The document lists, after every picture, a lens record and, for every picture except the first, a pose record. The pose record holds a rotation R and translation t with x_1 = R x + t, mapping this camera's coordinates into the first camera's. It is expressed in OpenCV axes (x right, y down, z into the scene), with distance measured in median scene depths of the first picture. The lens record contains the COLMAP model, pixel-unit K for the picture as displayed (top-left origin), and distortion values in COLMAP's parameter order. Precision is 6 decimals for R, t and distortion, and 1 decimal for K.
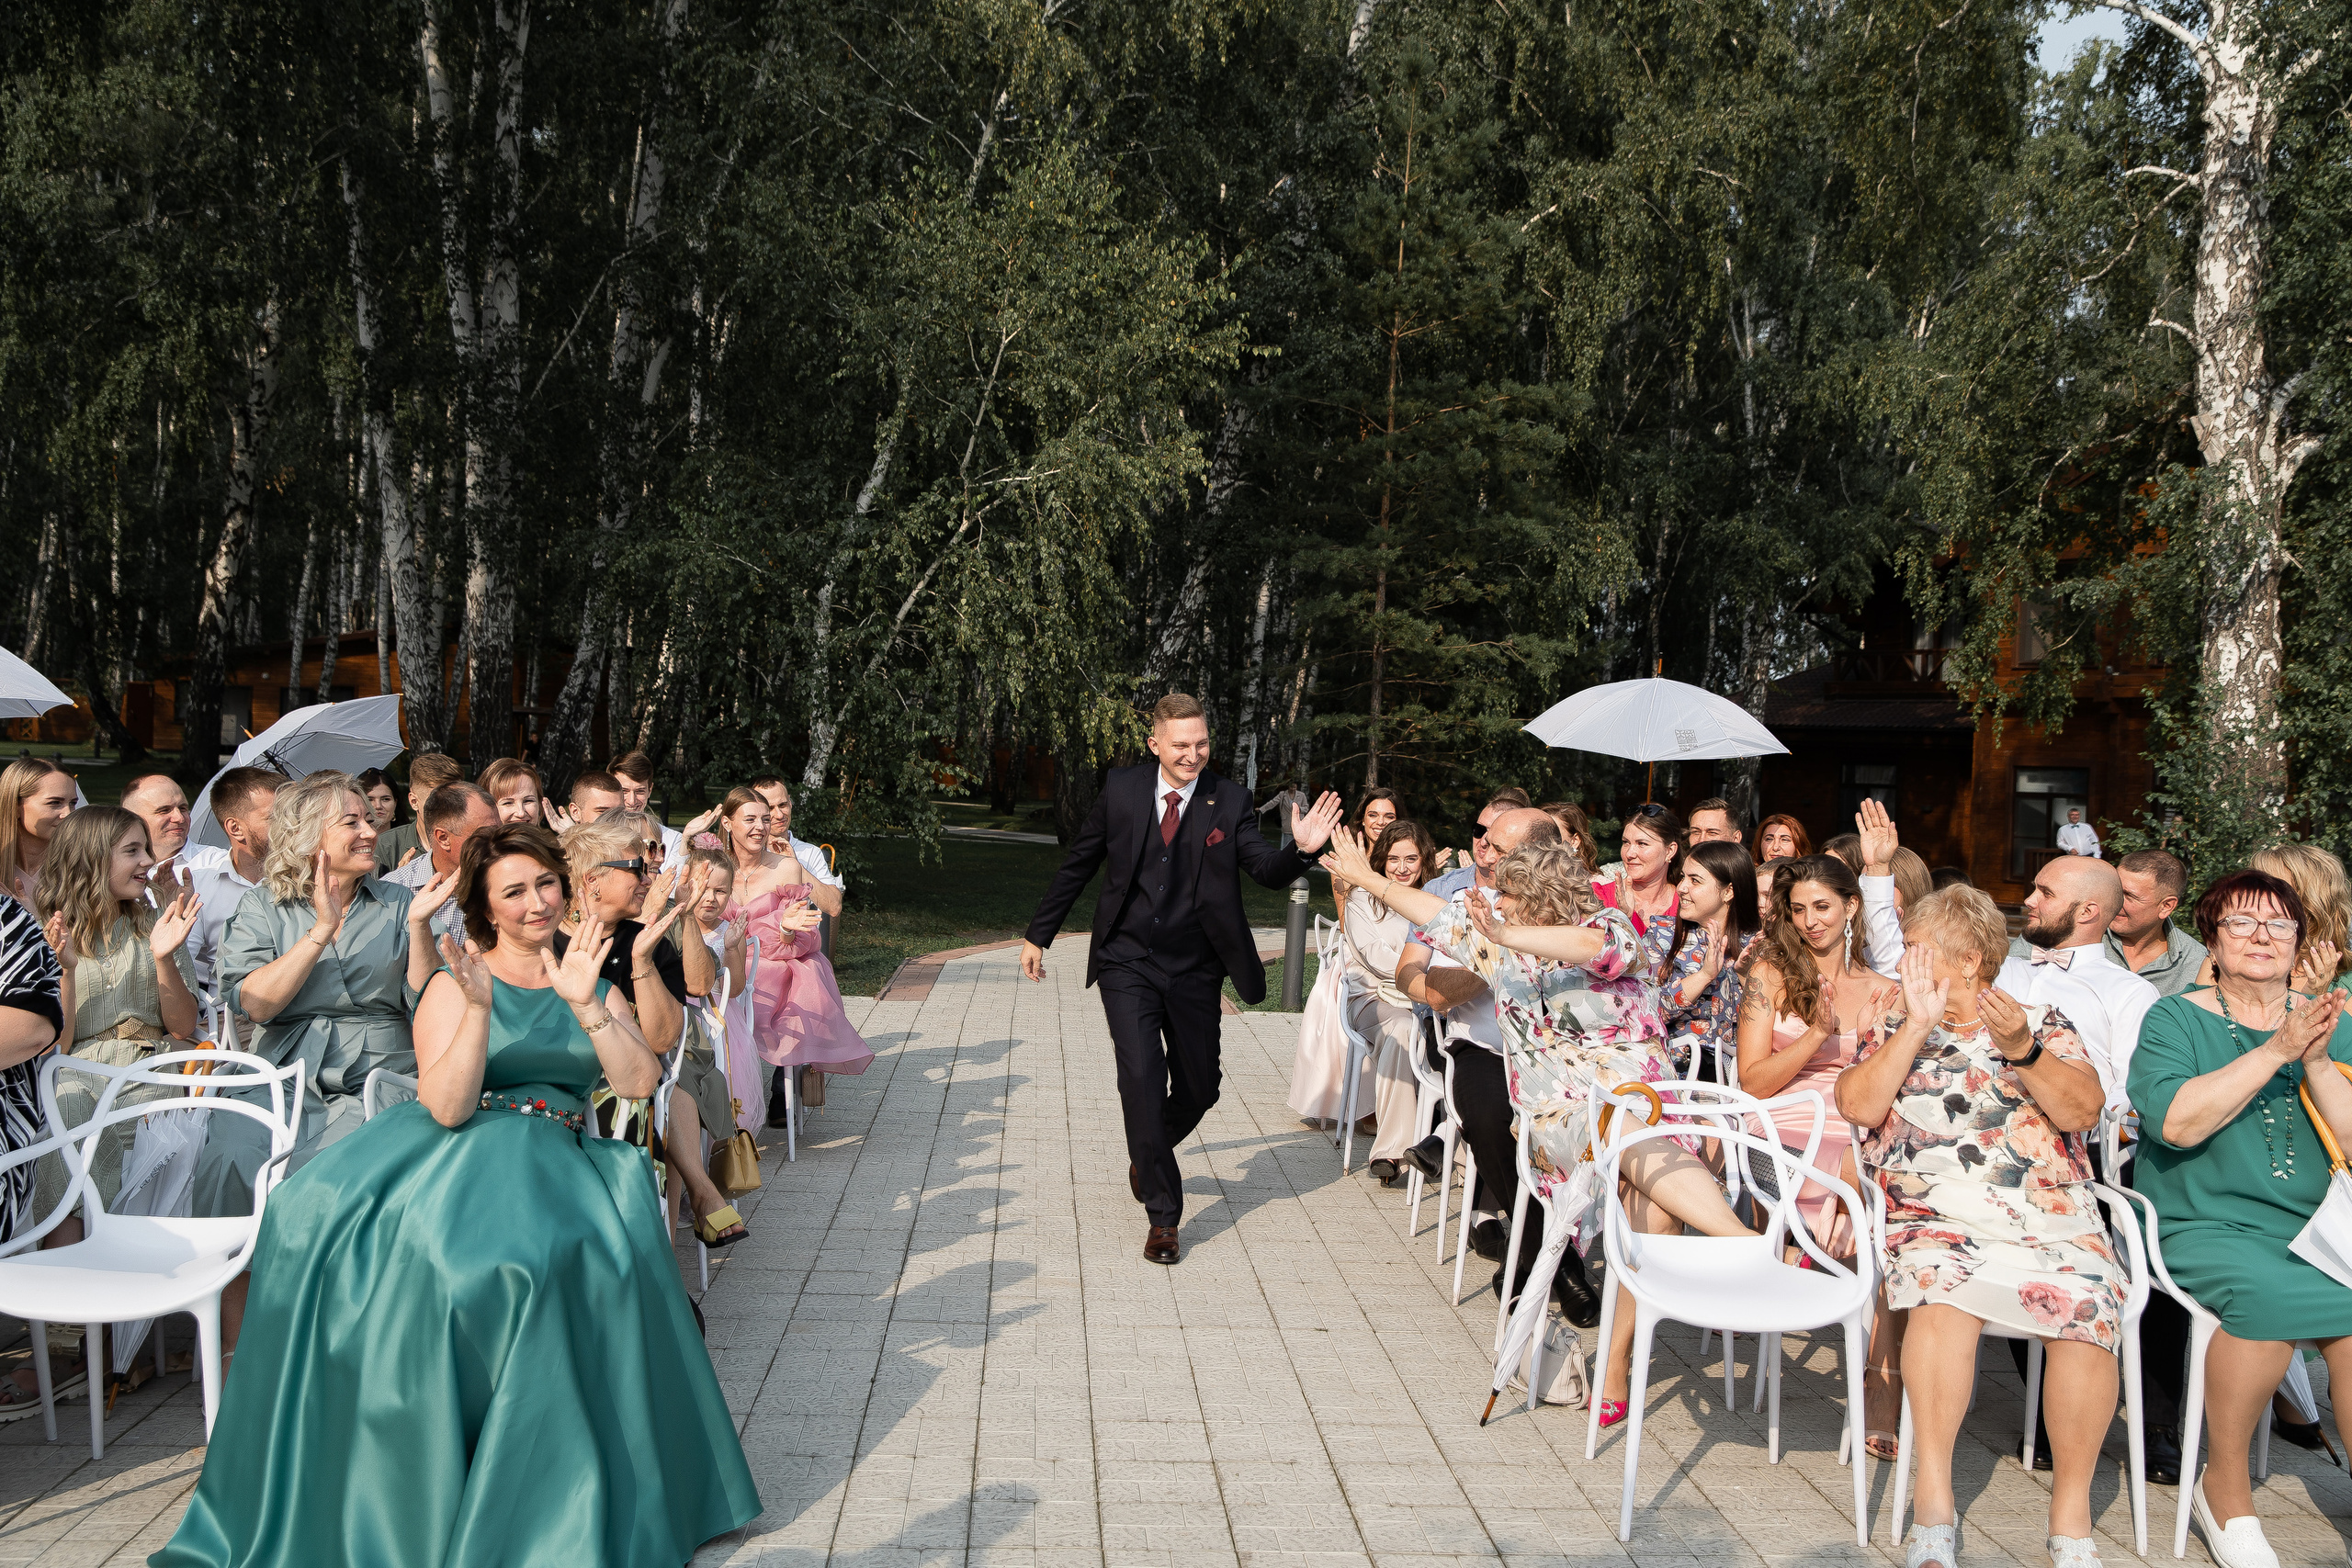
lens RADIAL K [[2143.0, 0, 1176.0], [0, 2143.0, 784.0], [0, 0, 1]] dist [-0.017359, 0.064399]
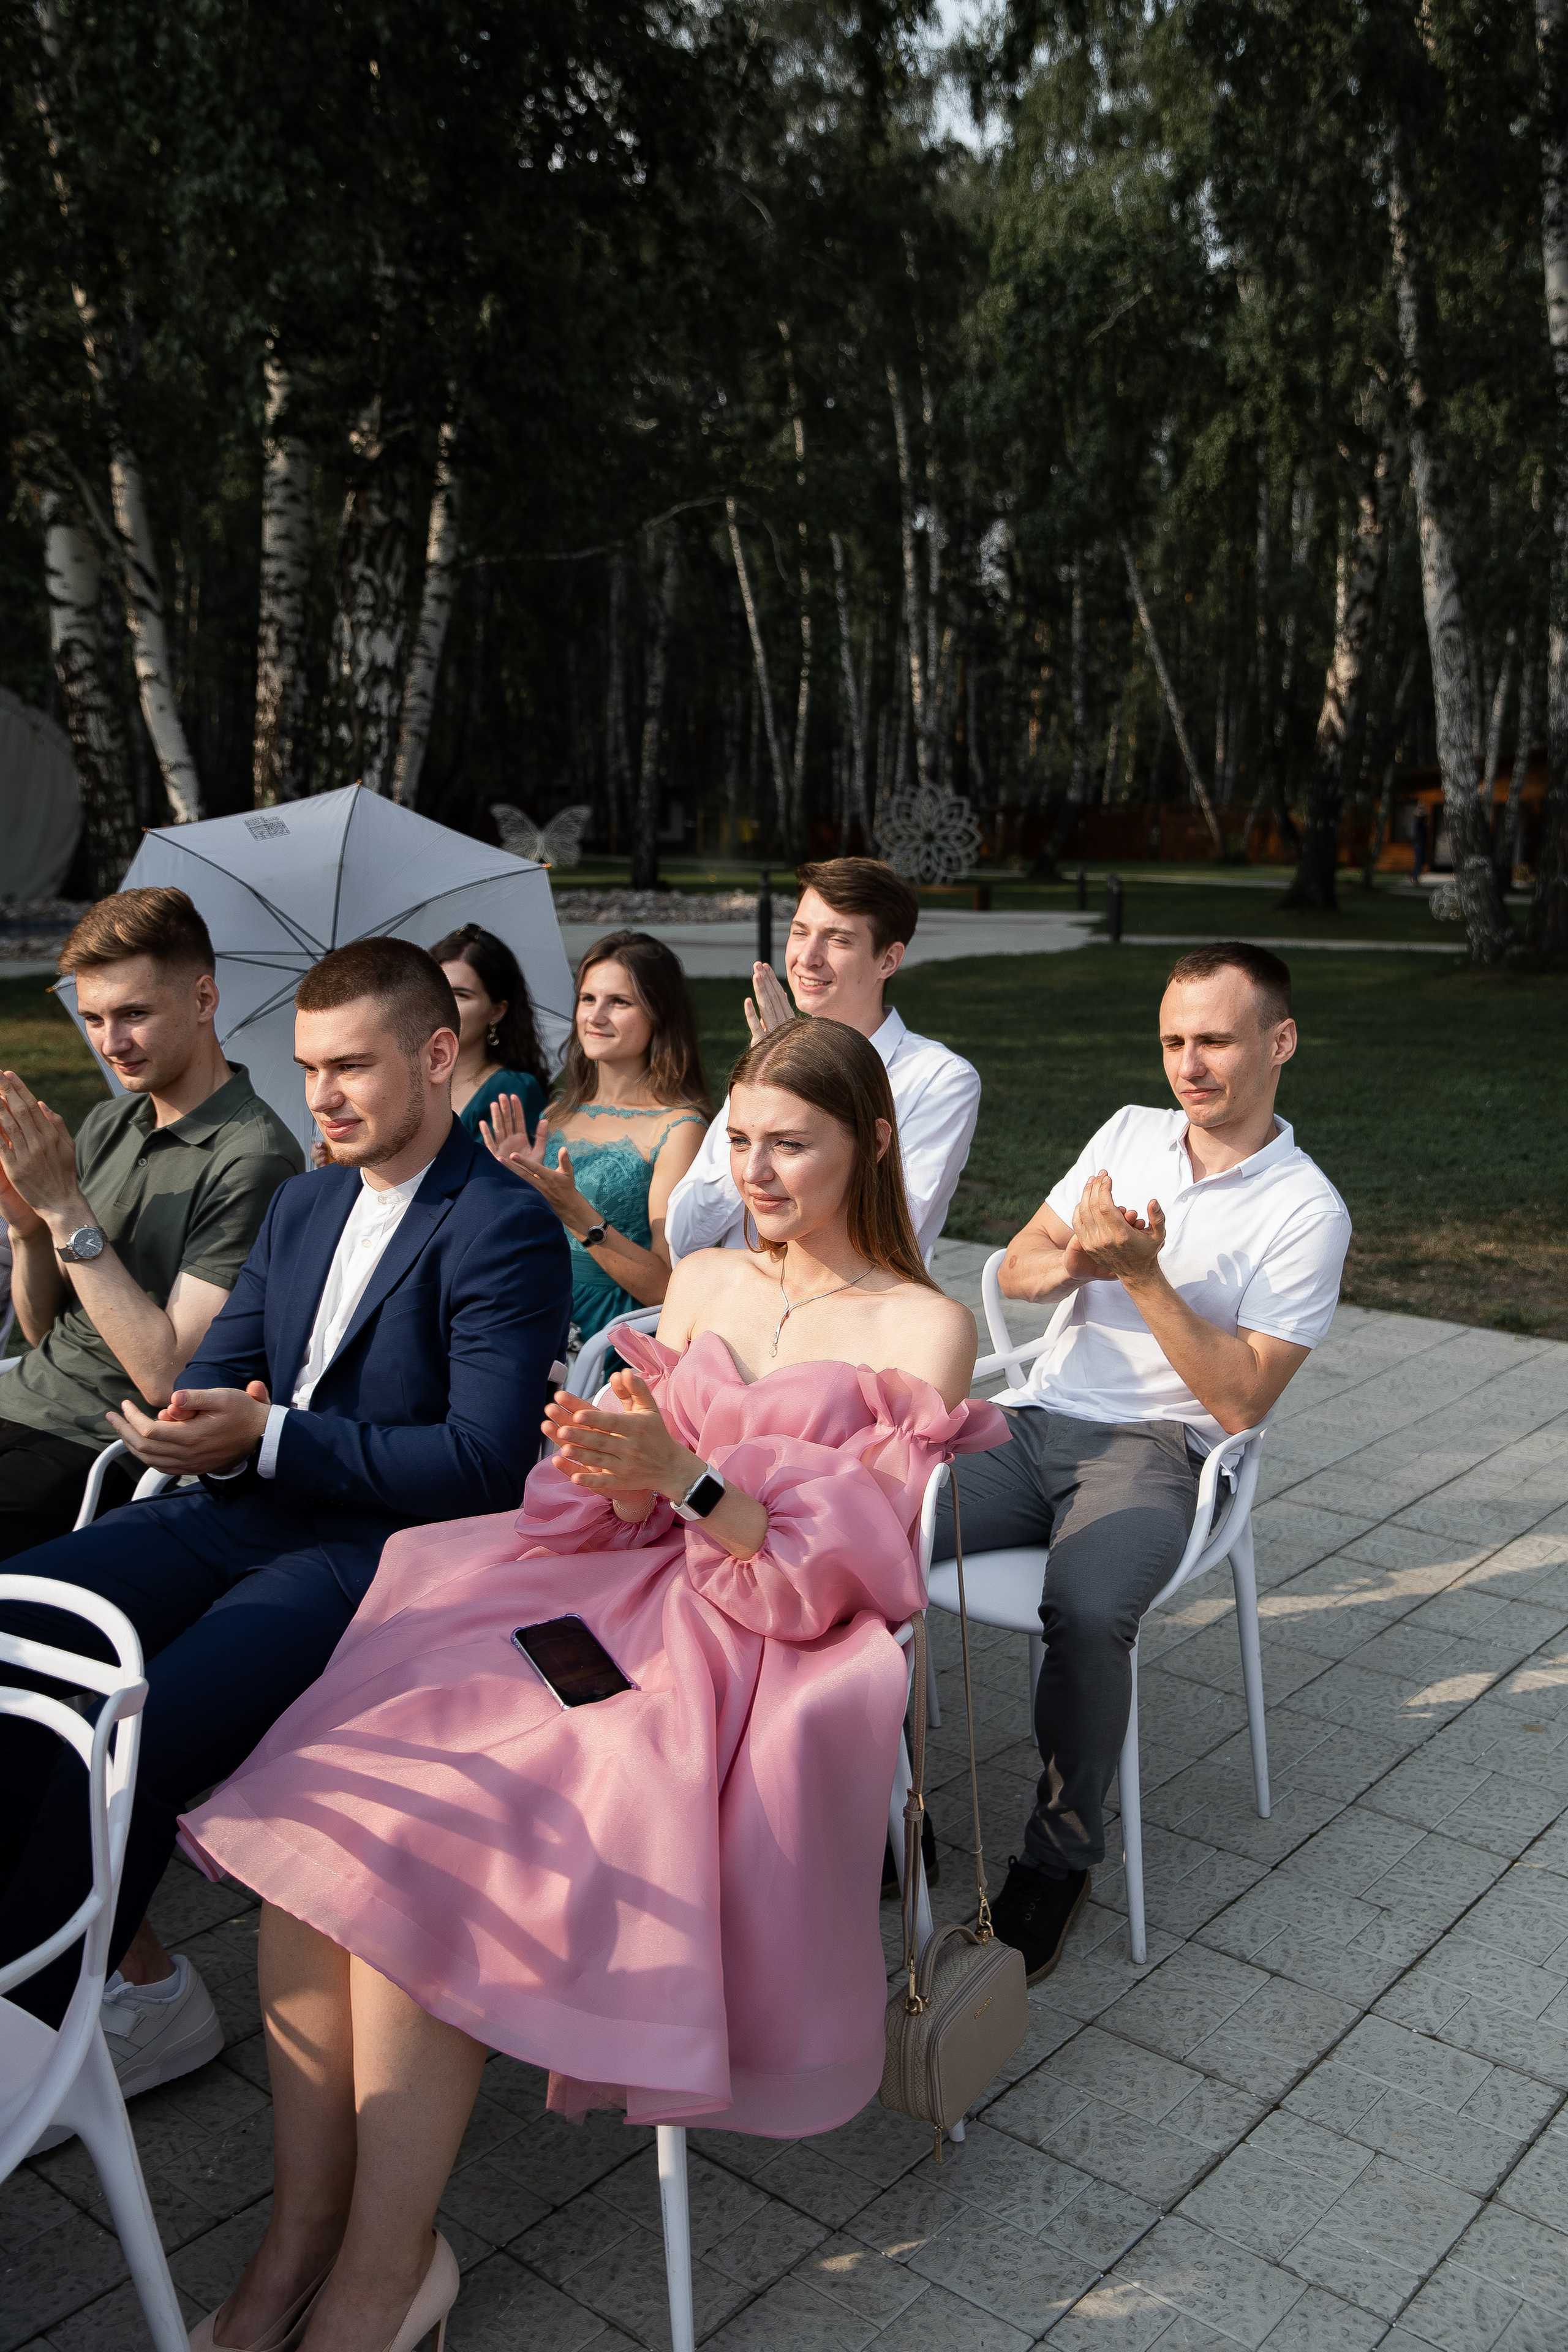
lens RADIAL K [[2061.5, 0, 784.0], [0, 2061.5, 1176.0], [0, 0, 1]] dist [-0.018069, 0.070249]
pose [[0.723016, 0.083105, -0.685814, -0.003840], [0.009141, 0.991500, 0.129784, -0.005982], [0.690771, -0.100105, 0.716111, 0.388842]]
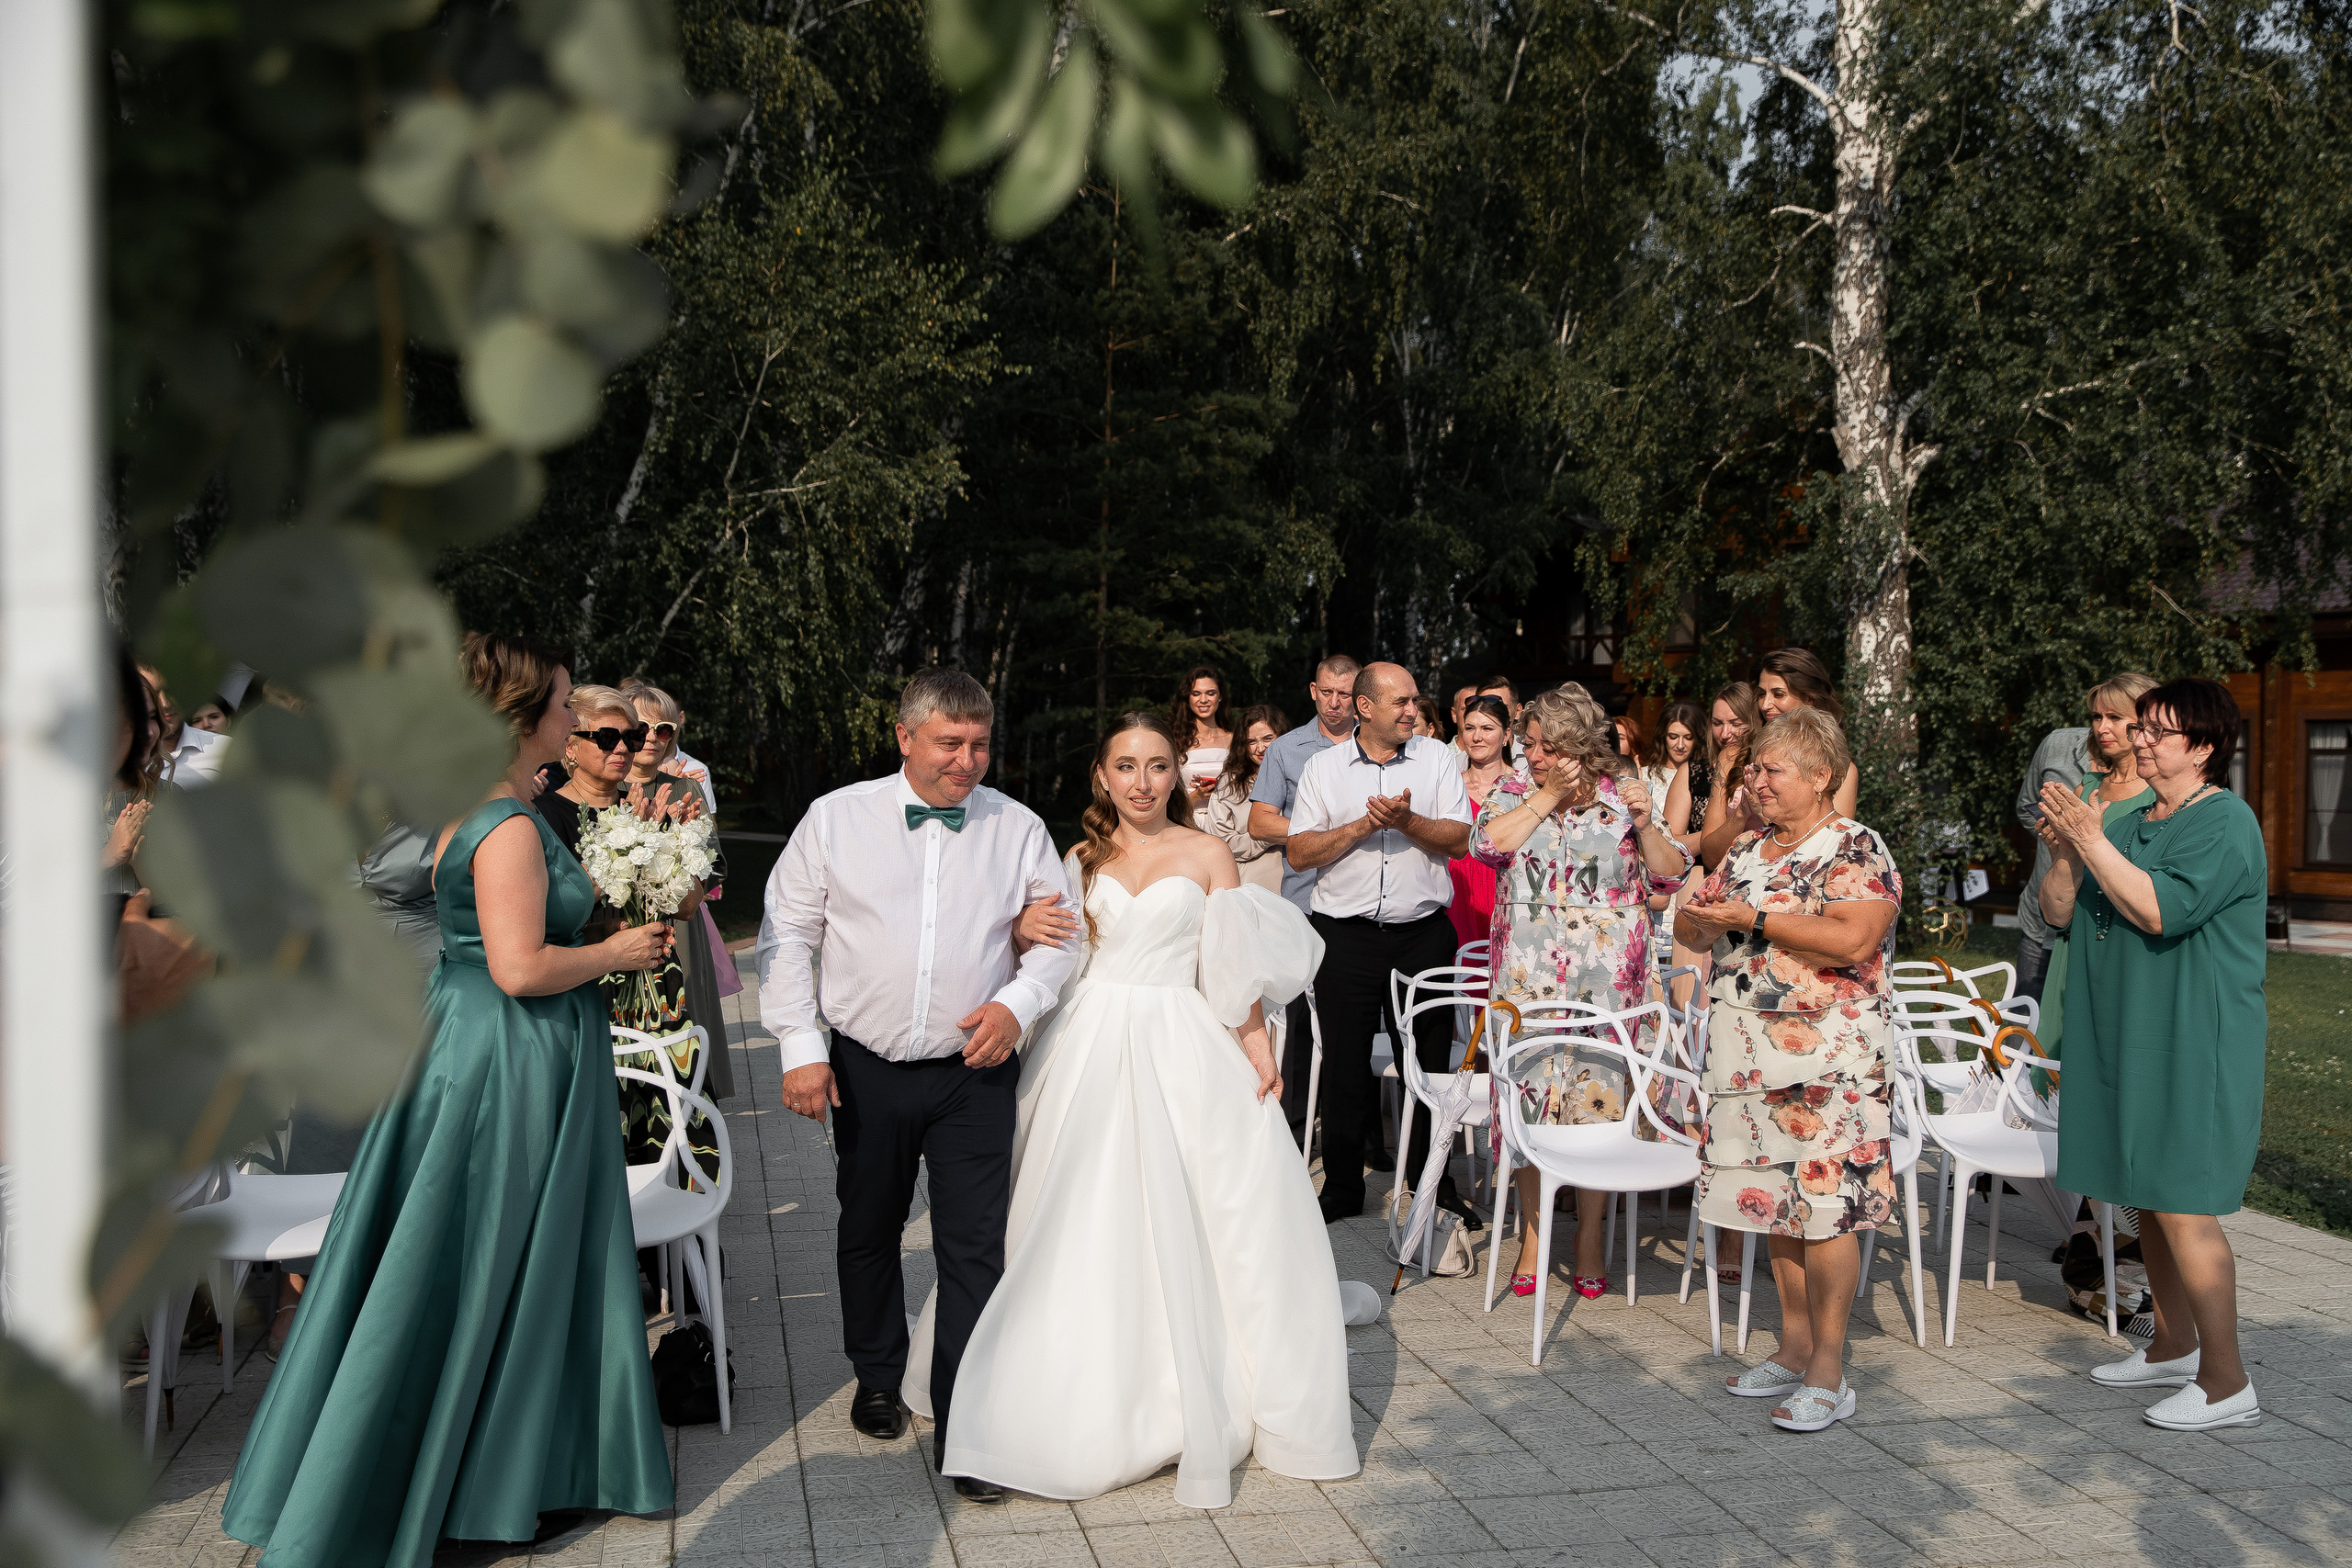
lens RADIAL K [[2110.1, 0, 1176.0], [0, 2110.1, 784.0], [0, 0, 1]] dist [0.004037, 0.003581]
pose [[0.987549, -0.028043, 0.154794, -0.046068], [0.027415, 0.999605, 0.006190, -0.000006], [-0.154906, -0.001869, 0.987927, -0.048374]]
